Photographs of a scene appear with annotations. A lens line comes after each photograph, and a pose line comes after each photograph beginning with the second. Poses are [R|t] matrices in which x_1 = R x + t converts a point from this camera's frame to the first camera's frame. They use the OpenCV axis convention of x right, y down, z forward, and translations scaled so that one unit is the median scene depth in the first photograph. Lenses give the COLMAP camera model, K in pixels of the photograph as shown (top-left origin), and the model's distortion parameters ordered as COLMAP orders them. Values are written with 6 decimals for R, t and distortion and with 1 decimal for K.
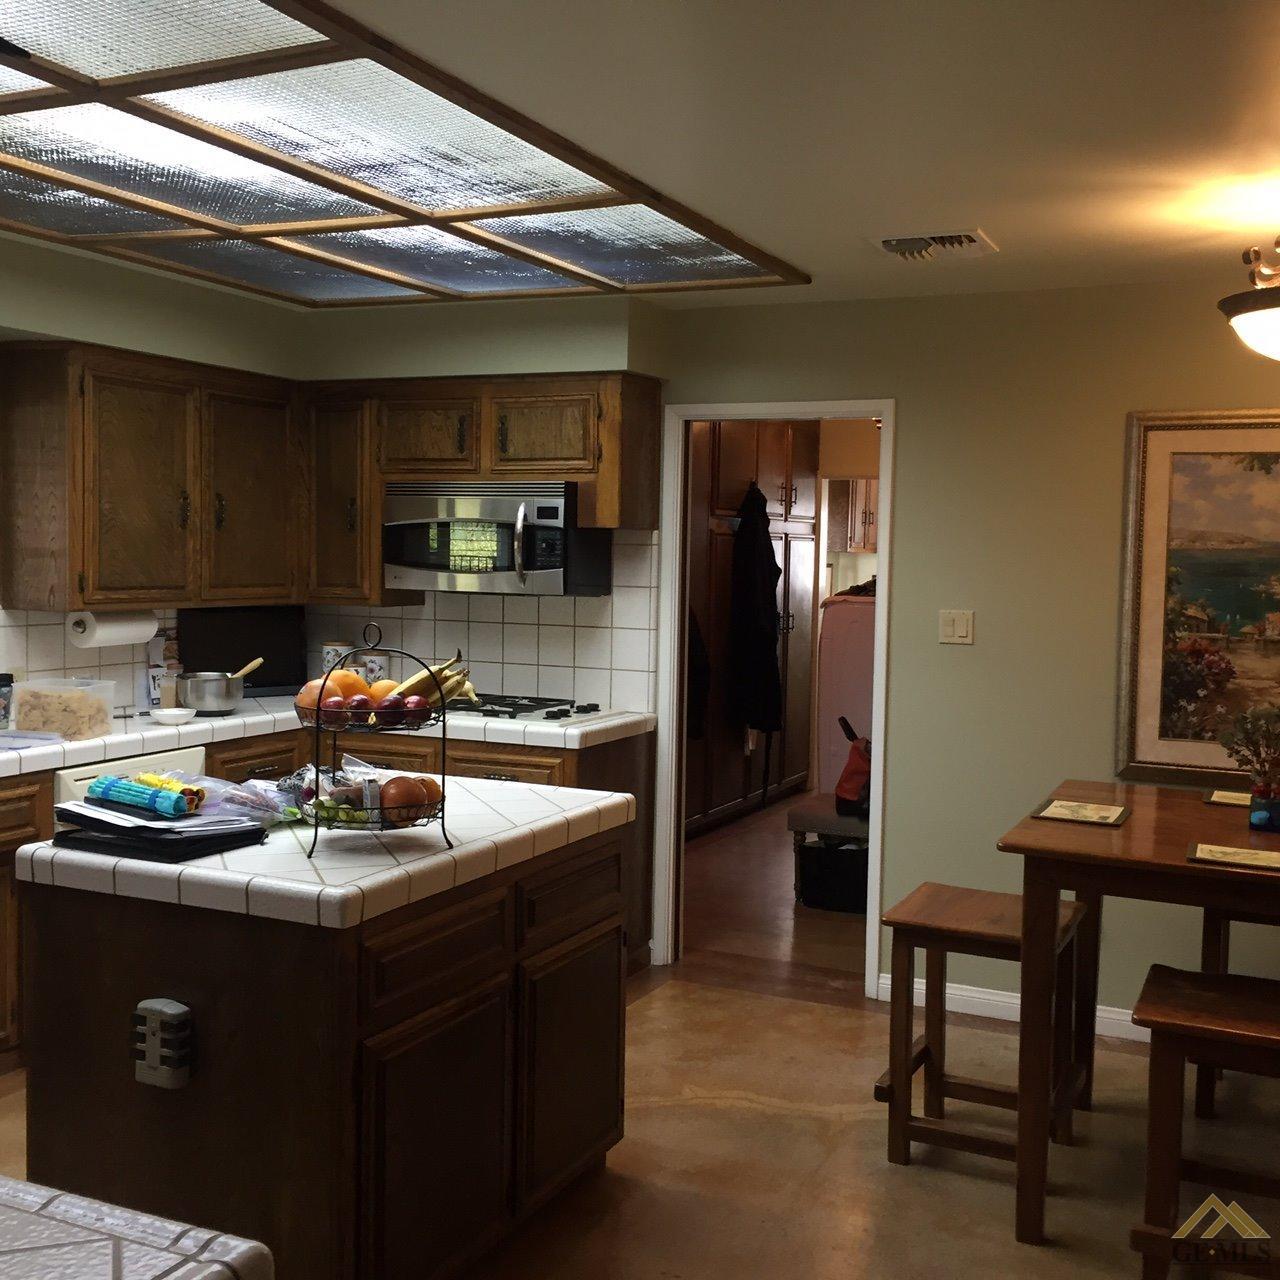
lens RADIAL K [[1454.0, 0, 640.0], [0, 1454.0, 640.0], [0, 0, 1]] dist [0.063844, -0.017677]
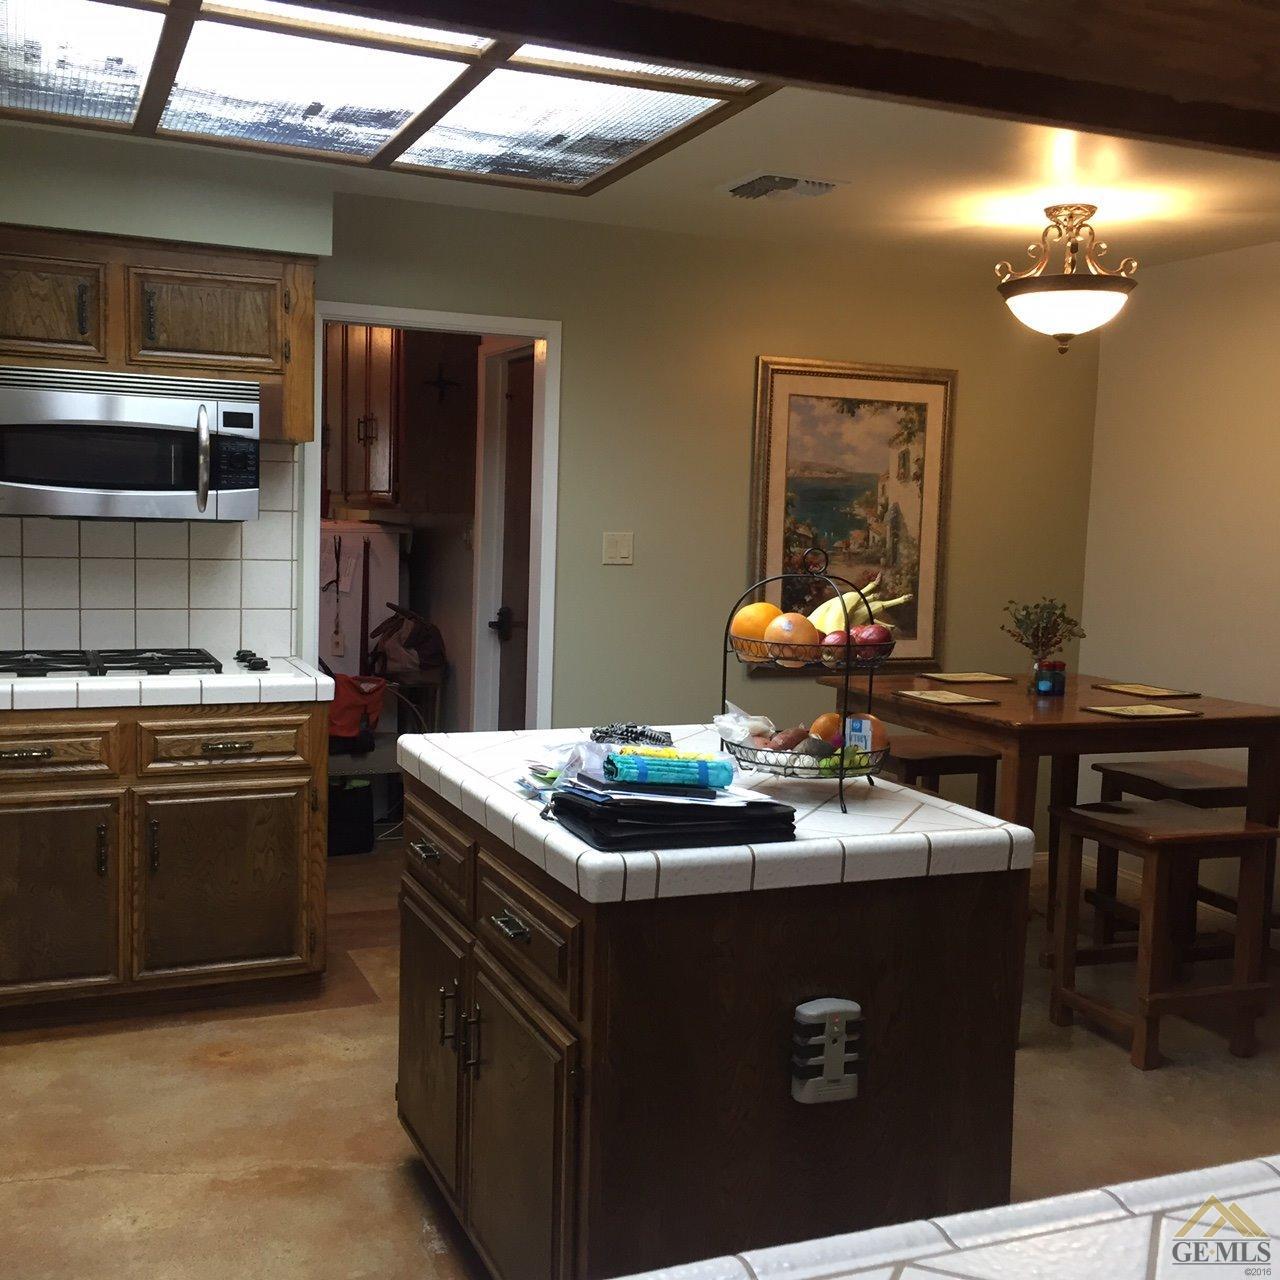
lens RADIAL K [[1454.0, 0, 640.0], [0, 1454.0, 640.0], [0, 0, 1]] dist [0.063844, -0.017677]
pose [[0.668464, -0.068426, 0.740590, -0.586934], [0.031971, 0.997482, 0.063304, -0.009591], [-0.743057, -0.018639, 0.668969, 0.307986]]
